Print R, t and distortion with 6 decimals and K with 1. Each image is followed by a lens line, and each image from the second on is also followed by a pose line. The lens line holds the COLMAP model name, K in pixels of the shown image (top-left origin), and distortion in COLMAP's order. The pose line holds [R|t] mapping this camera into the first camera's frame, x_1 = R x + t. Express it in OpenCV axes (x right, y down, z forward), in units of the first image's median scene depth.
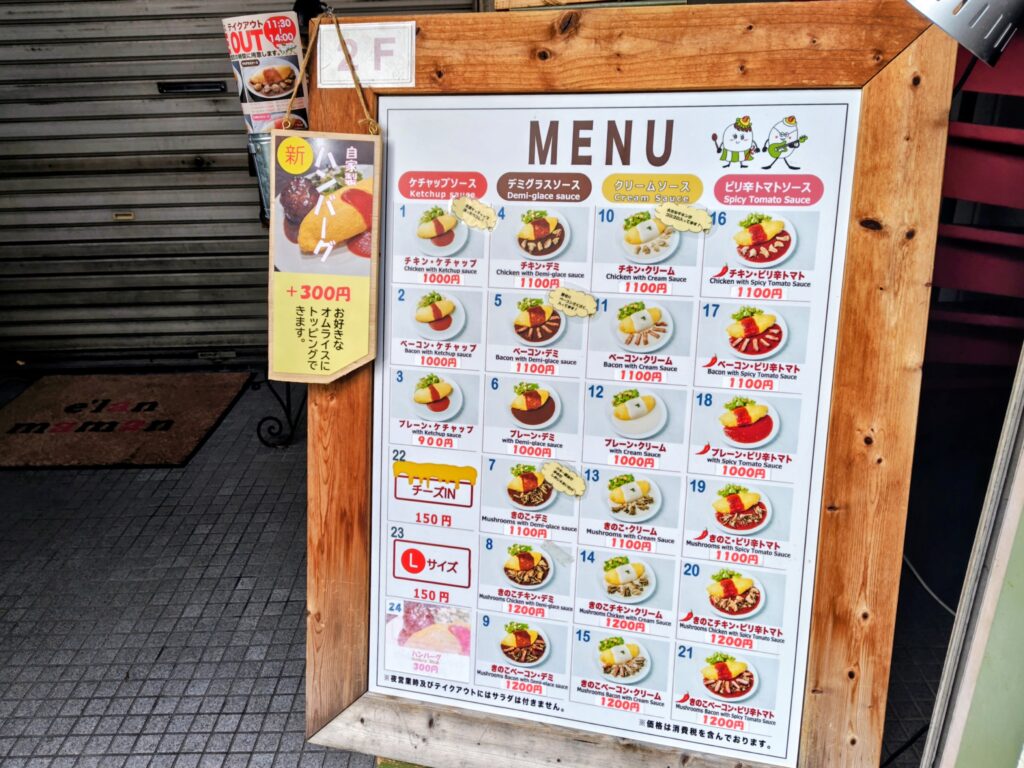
lens RADIAL K [[757.9, 0, 512.0], [0, 757.9, 384.0], [0, 0, 1]] dist [0.079140, -0.088110]
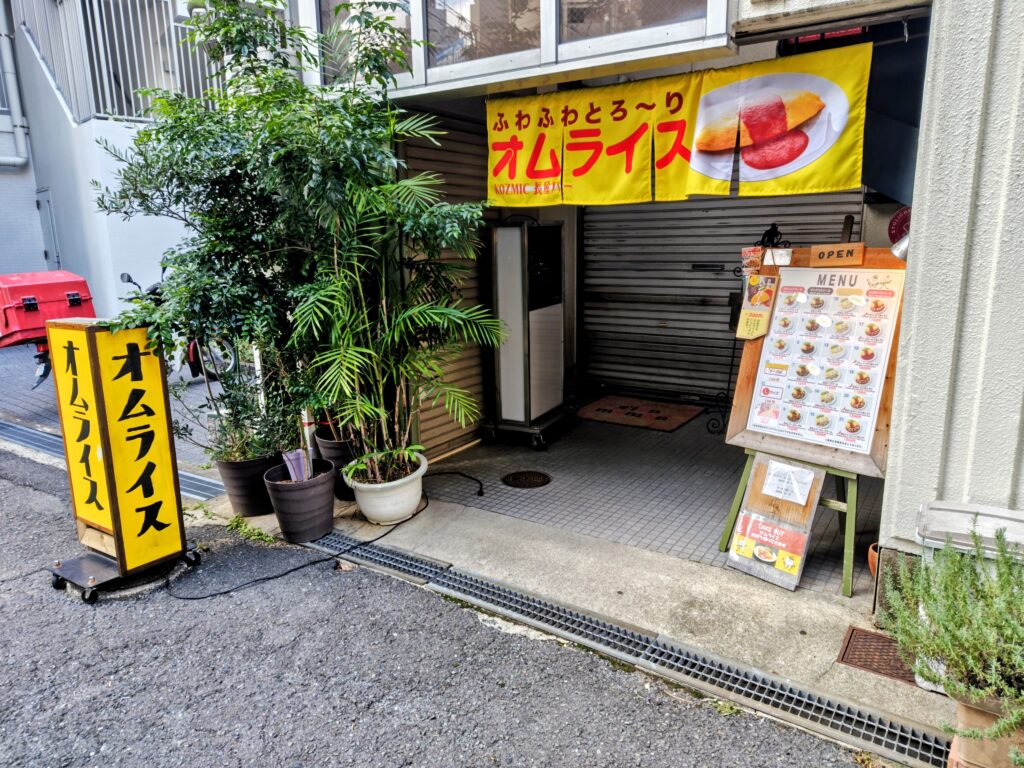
lens RADIAL K [[757.9, 0, 512.0], [0, 757.9, 384.0], [0, 0, 1]] dist [0.079140, -0.088110]
pose [[0.841554, 0.121395, -0.526356, 0.778947], [-0.236046, 0.959107, -0.156195, 1.090237], [0.485870, 0.255691, 0.835795, -2.679095]]
